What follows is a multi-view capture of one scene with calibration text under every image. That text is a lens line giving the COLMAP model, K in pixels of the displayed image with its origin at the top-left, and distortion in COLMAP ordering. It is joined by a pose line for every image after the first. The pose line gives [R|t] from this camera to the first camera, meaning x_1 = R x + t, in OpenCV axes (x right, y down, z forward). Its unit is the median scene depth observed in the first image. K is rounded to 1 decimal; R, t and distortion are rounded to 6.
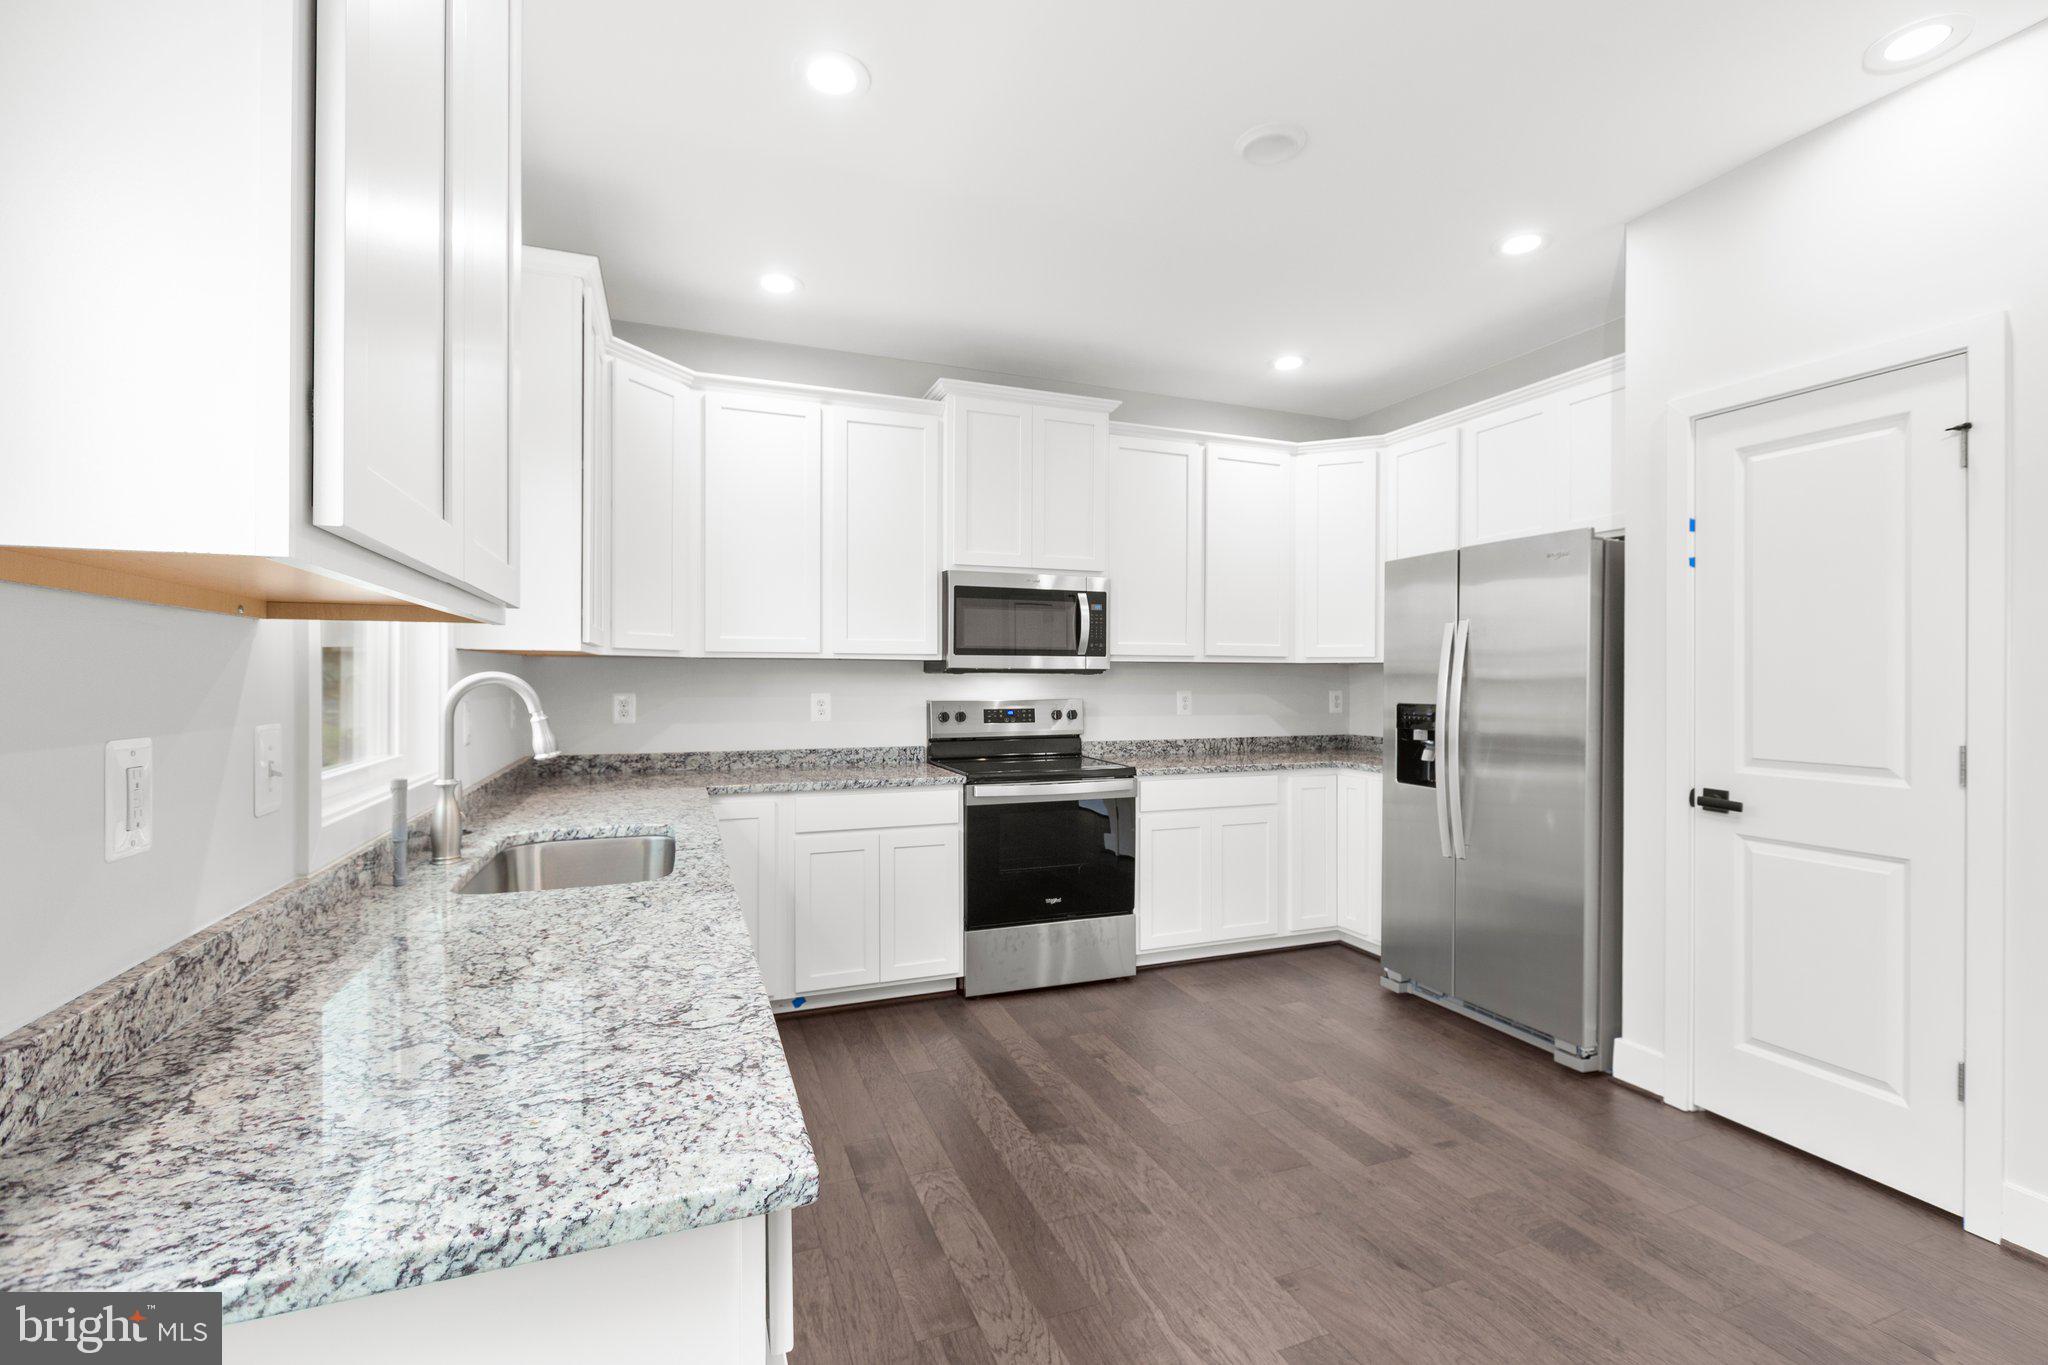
lens RADIAL K [[913.2, 0, 1024.0], [0, 913.2, 682.5], [0, 0, 1]] dist [-0.000331, 0.000132]
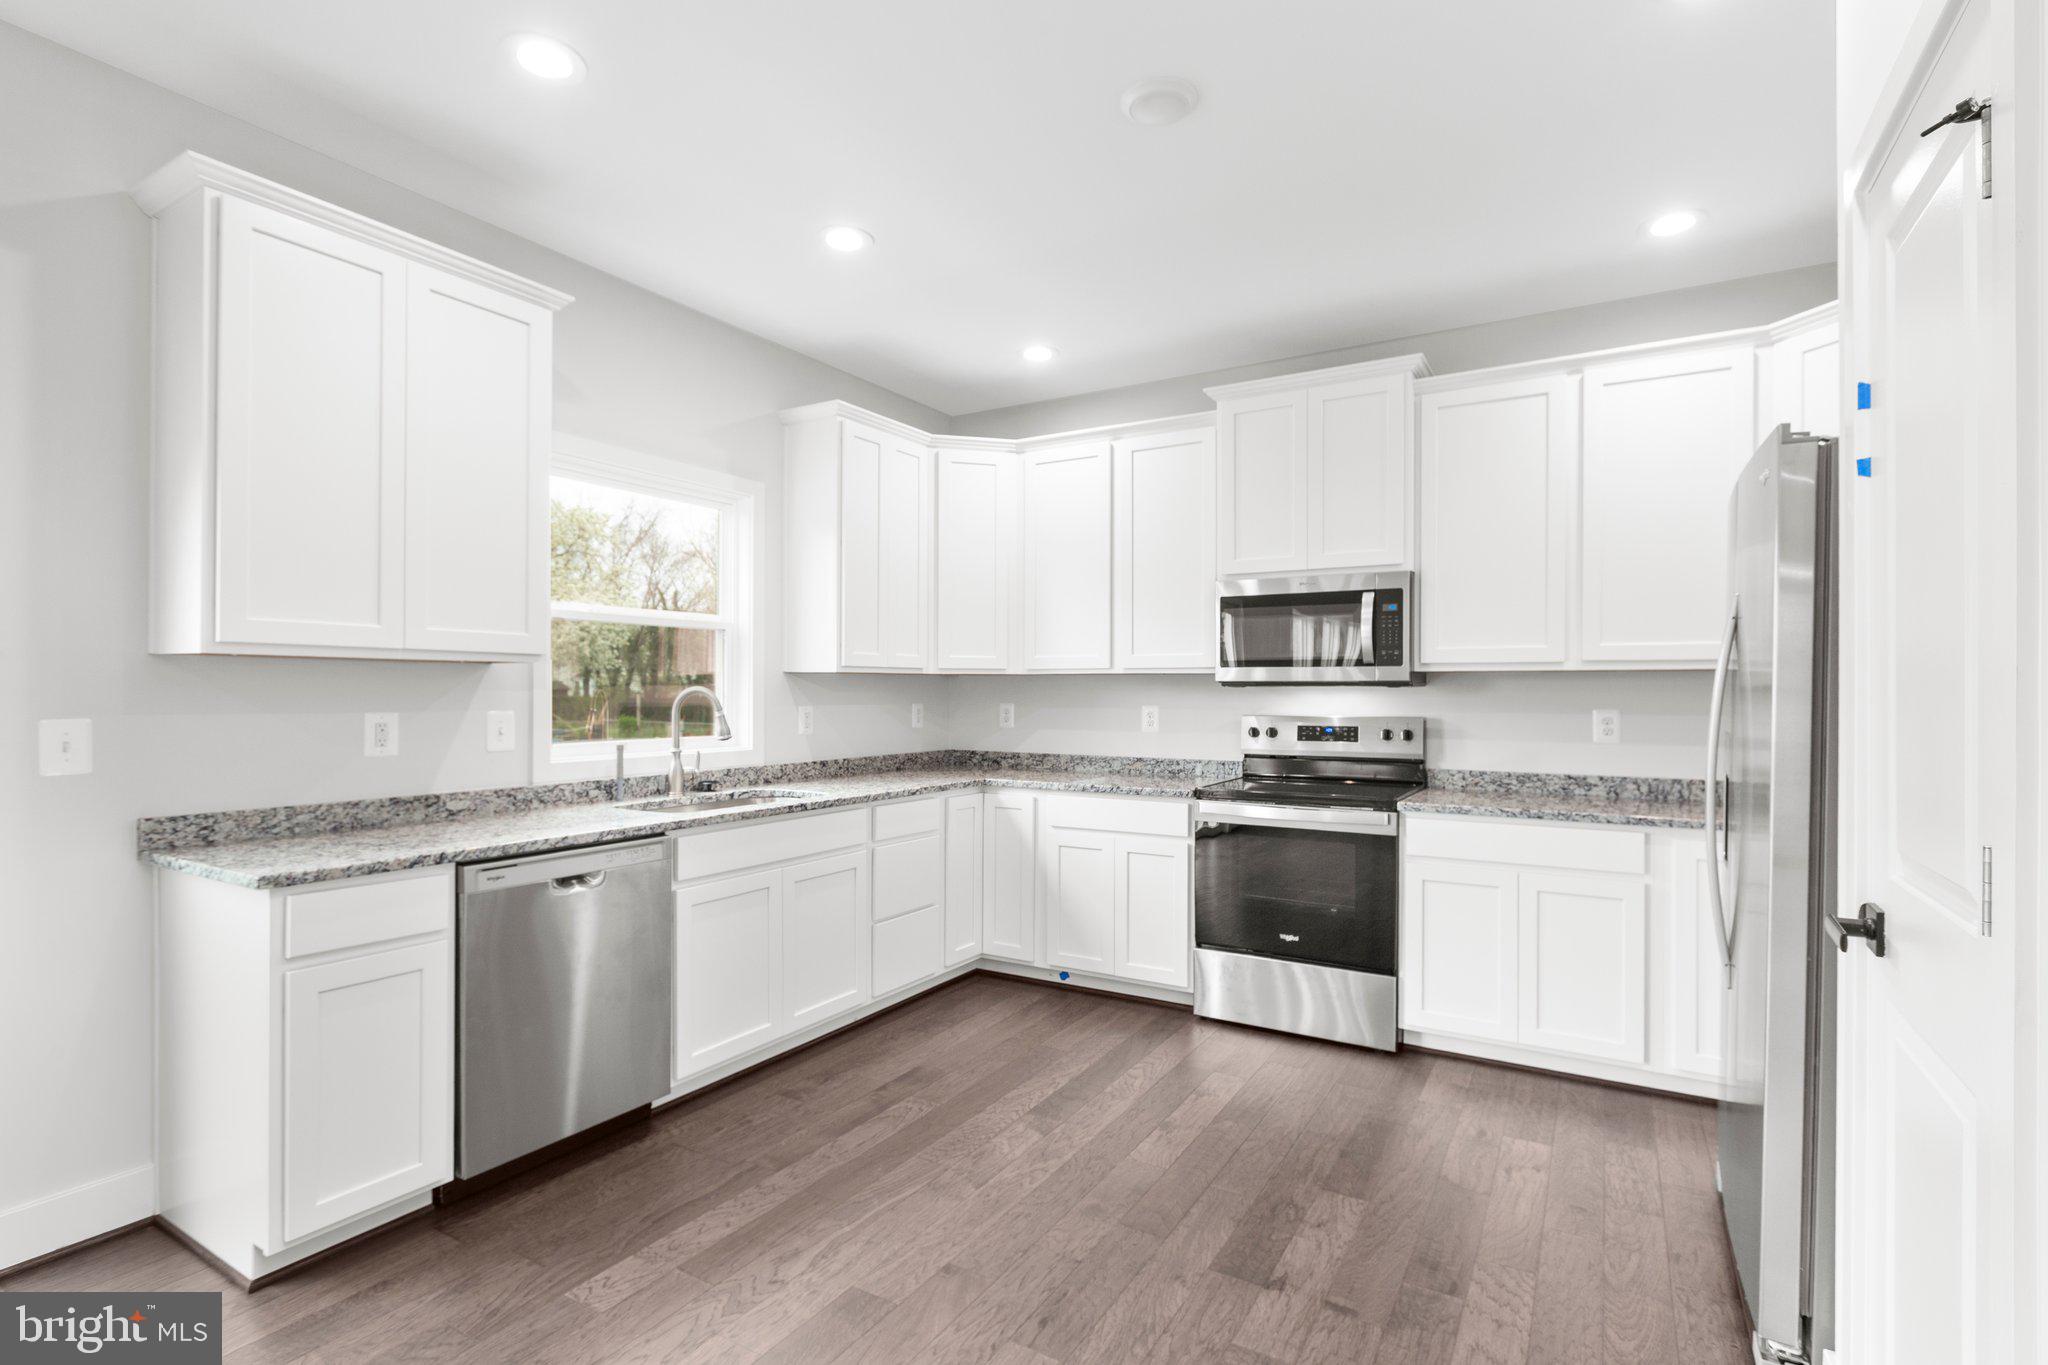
lens RADIAL K [[971.9, 0, 1014.5], [0, 971.9, 694.8], [0, 0, 1]] dist [-0.000753, 0.000101]
pose [[0.604926, 0.002918, -0.796277, 0.617189], [-0.005489, 0.999985, -0.000506, 0.000519], [0.796263, 0.004677, 0.604932, 0.195817]]
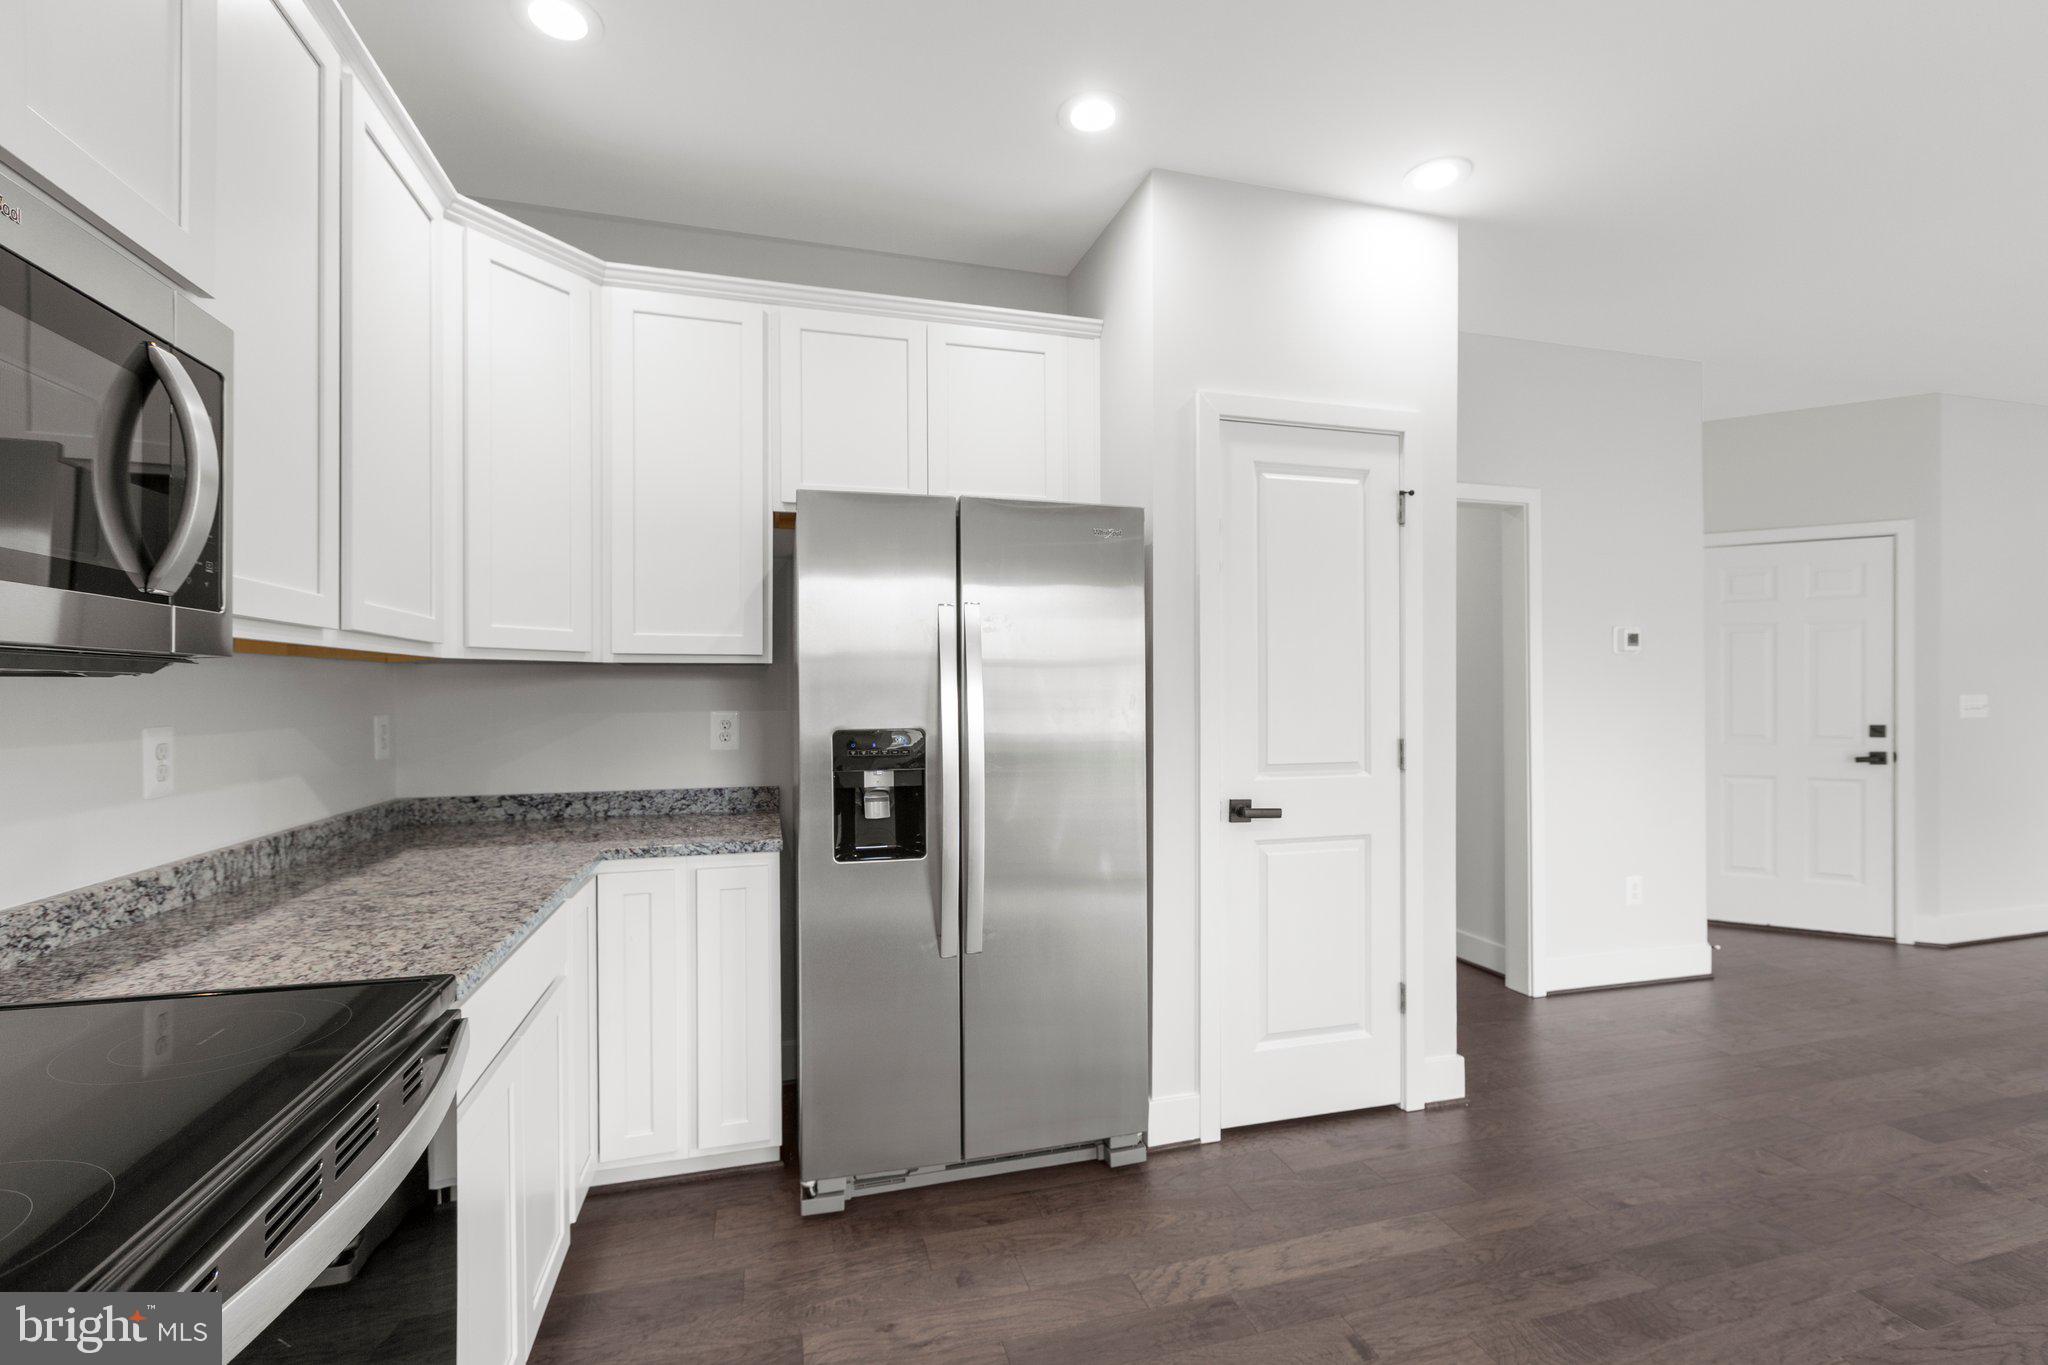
lens RADIAL K [[912.8, 0, 1029.0], [0, 912.8, 691.6], [0, 0, 1]] dist [-0.000607, -0.000126]
pose [[0.089826, -0.001237, 0.995957, -0.171218], [0.009279, 0.999957, 0.000406, -0.001708], [-0.995914, 0.009205, 0.089833, 0.781106]]
